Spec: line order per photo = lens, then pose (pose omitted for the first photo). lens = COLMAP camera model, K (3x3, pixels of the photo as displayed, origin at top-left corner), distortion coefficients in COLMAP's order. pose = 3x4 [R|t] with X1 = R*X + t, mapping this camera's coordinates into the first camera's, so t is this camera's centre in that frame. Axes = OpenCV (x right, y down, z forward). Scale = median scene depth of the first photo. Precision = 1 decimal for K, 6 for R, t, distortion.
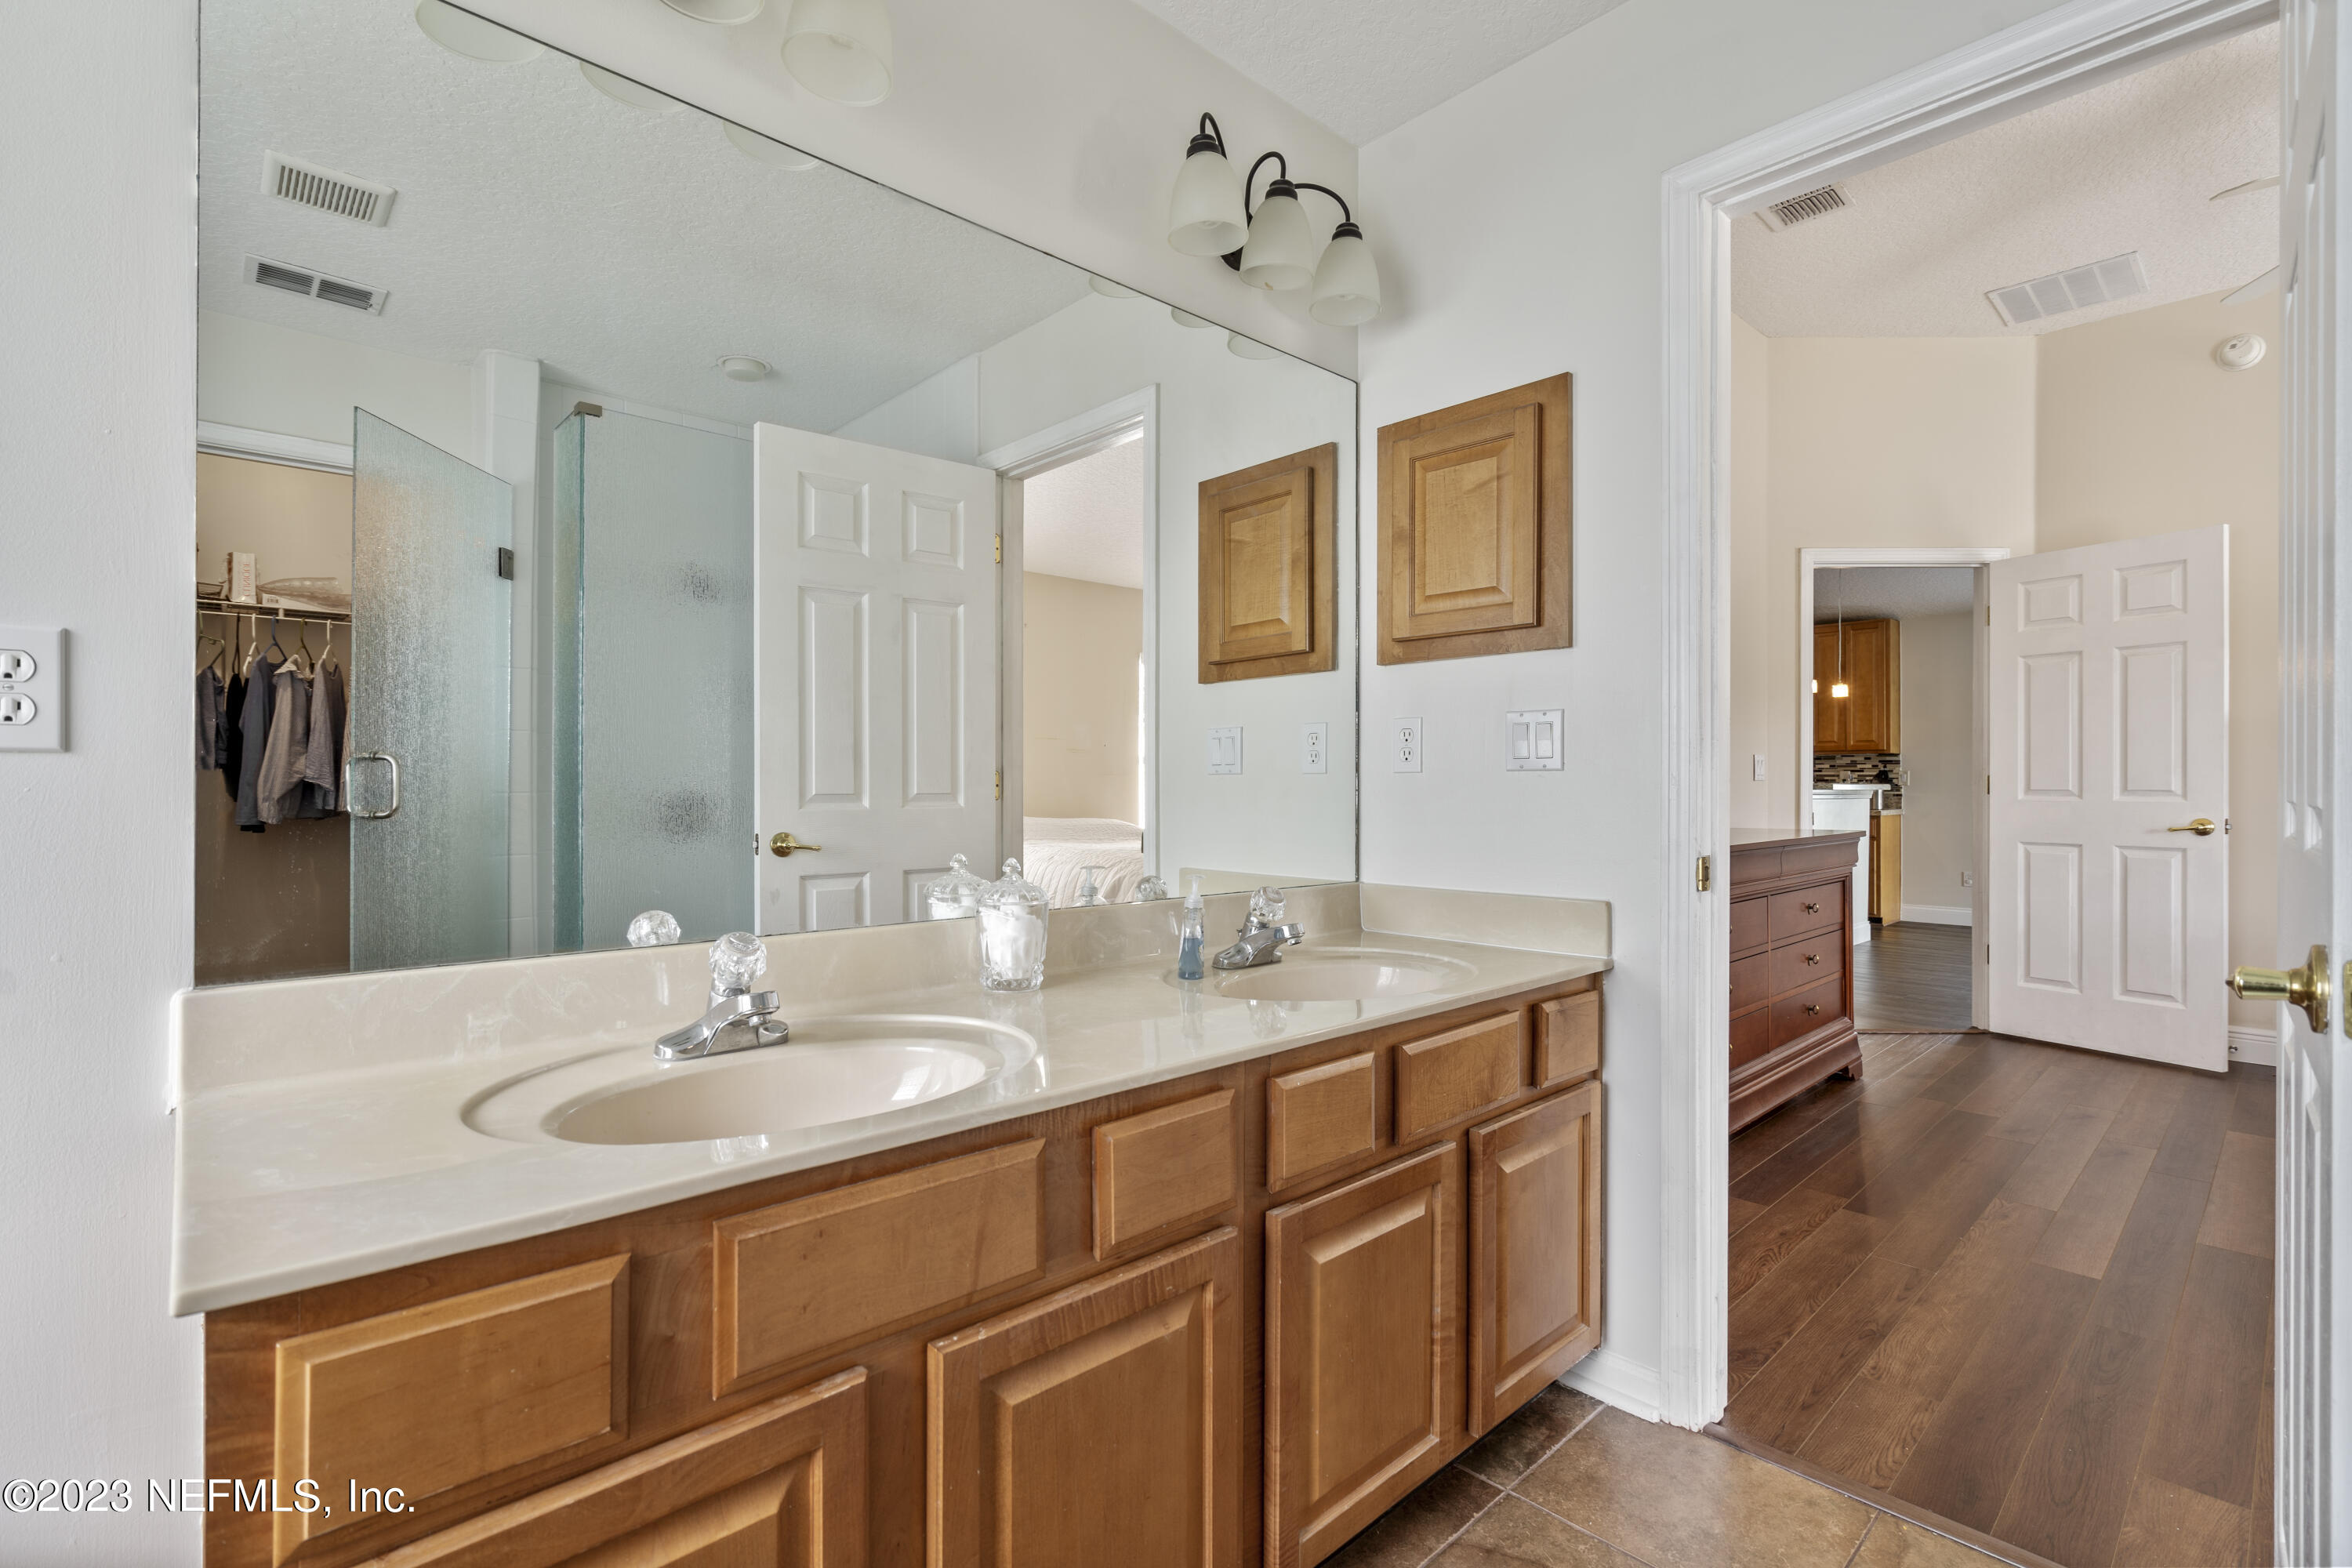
lens RADIAL K [[1075.1, 0, 1173.7], [0, 1075.1, 787.3], [0, 0, 1]] dist [0.014265, -0.000327]
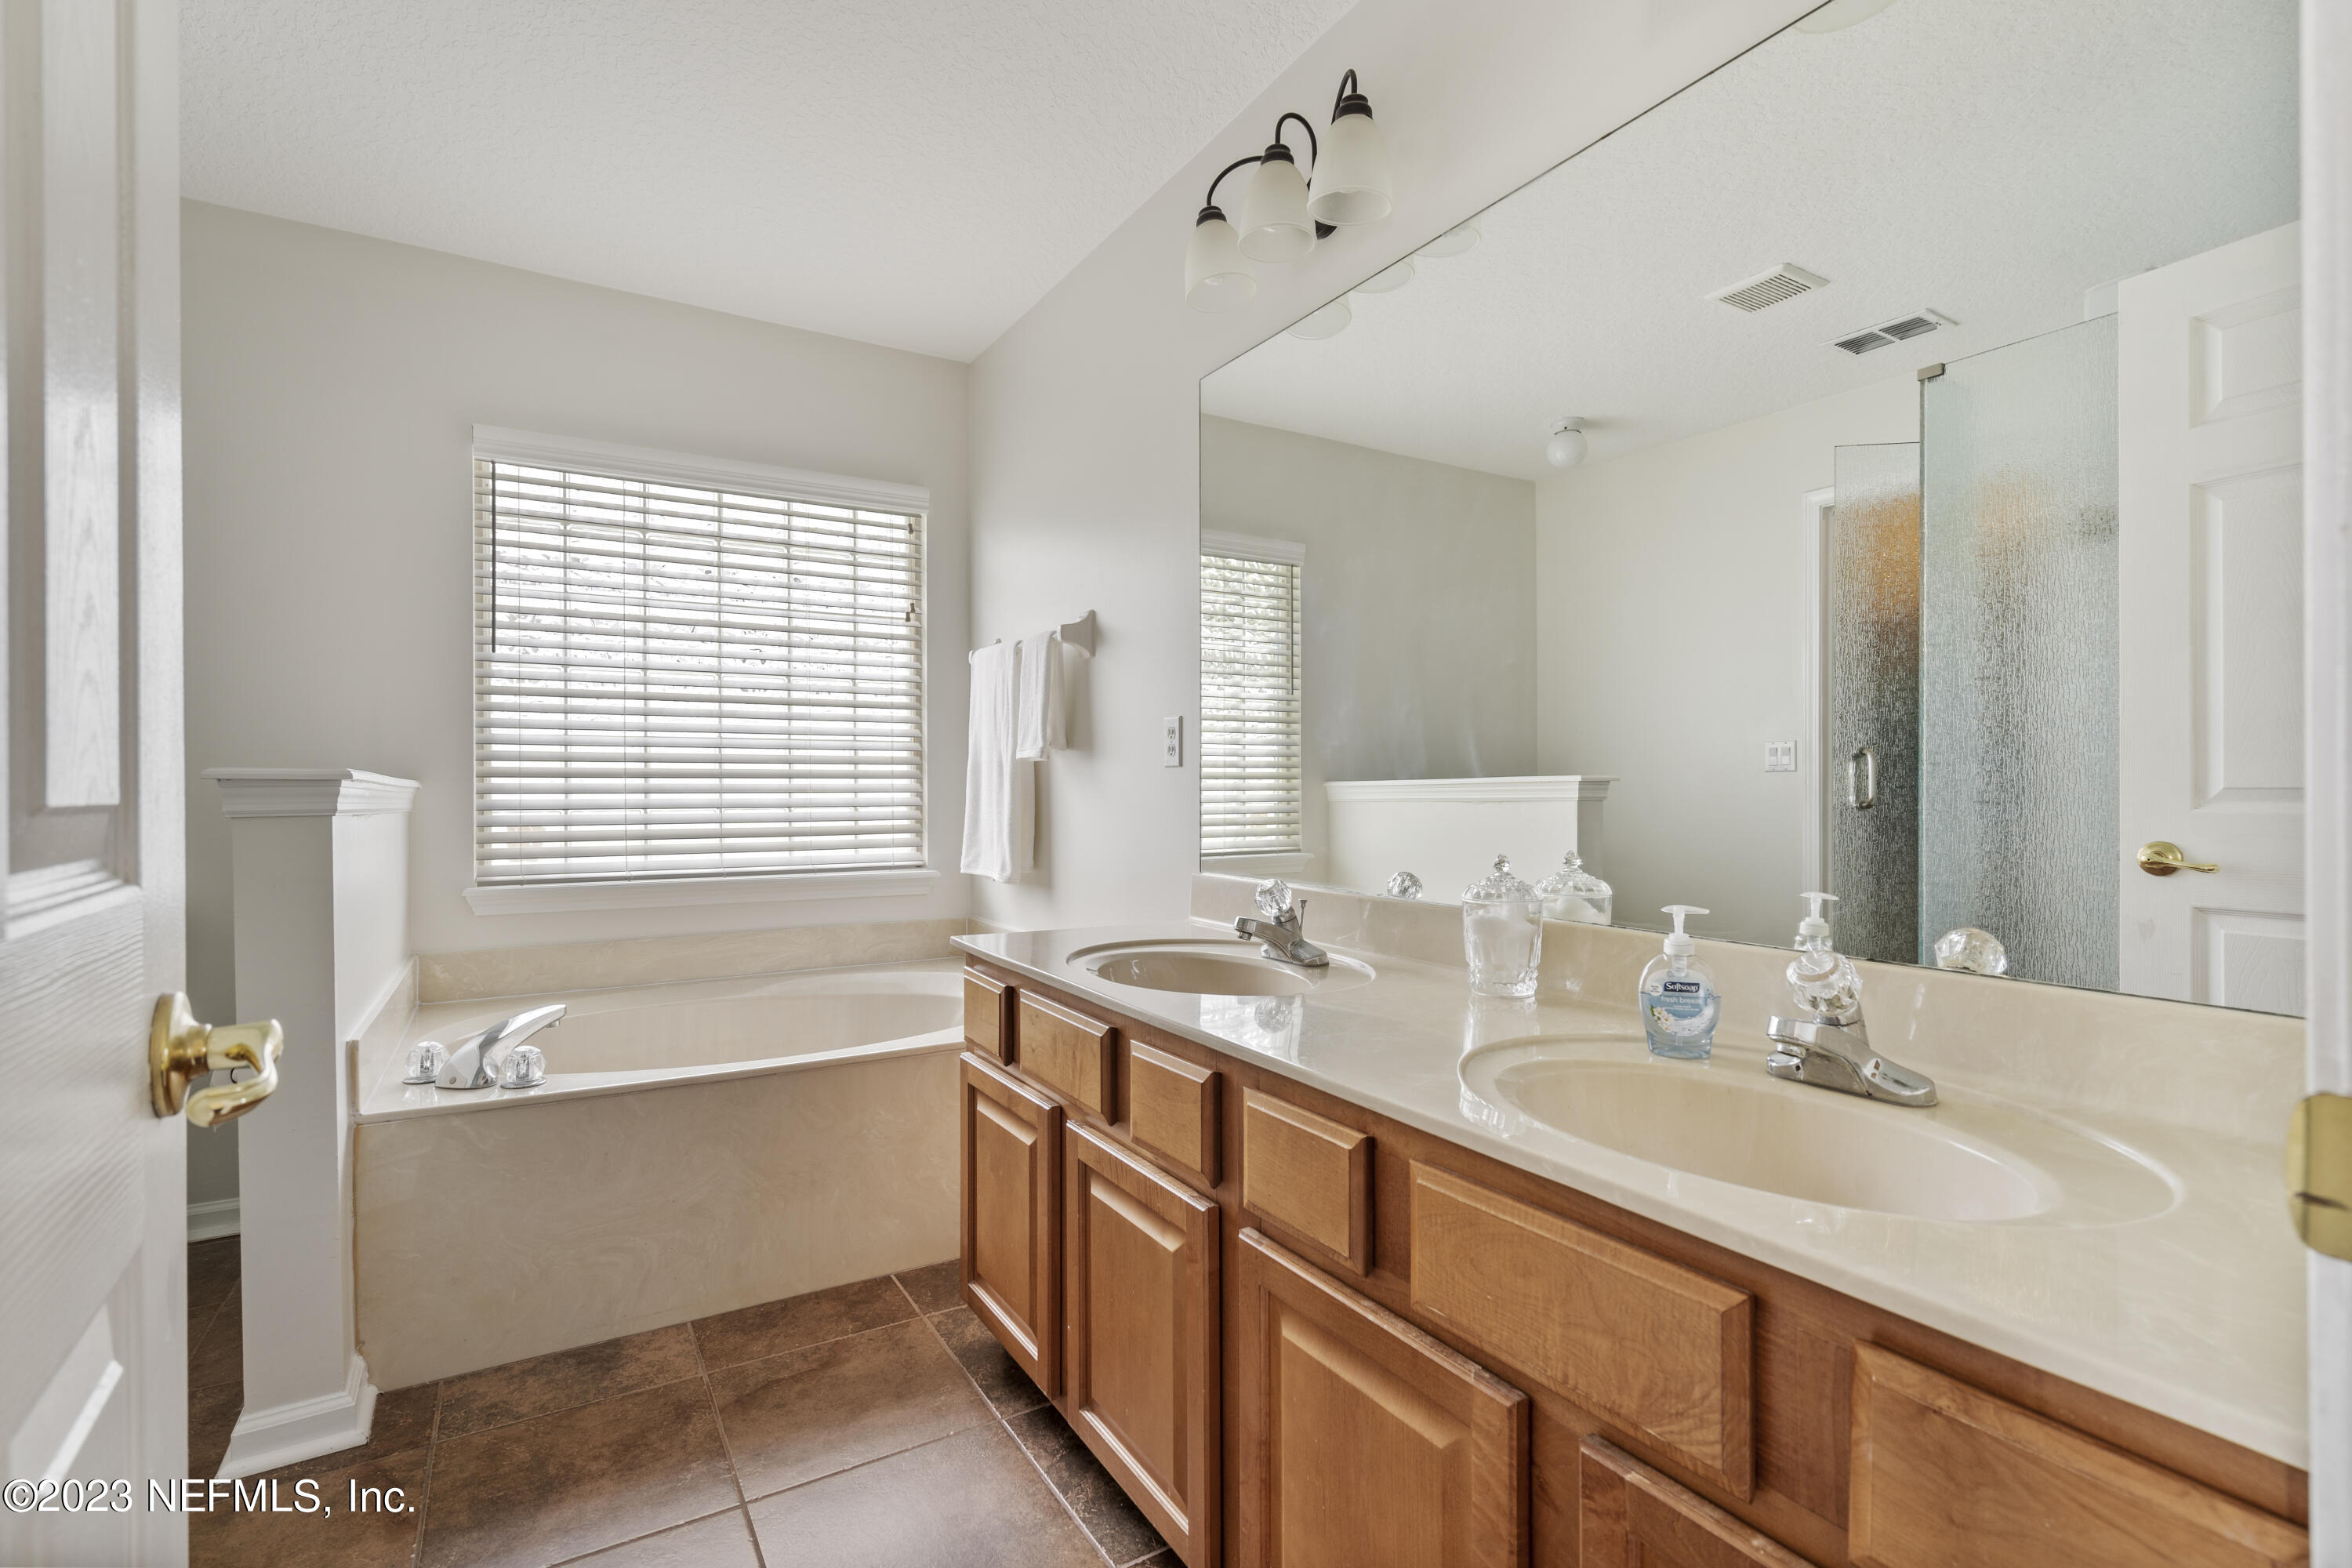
lens RADIAL K [[1075.1, 0, 1173.7], [0, 1075.1, 787.3], [0, 0, 1]] dist [0.014265, -0.000327]
pose [[-0.216747, 0.006132, -0.976208, 0.472390], [0.003277, 0.999979, 0.005553, -0.000264], [0.976222, -0.001995, -0.216763, 0.522704]]
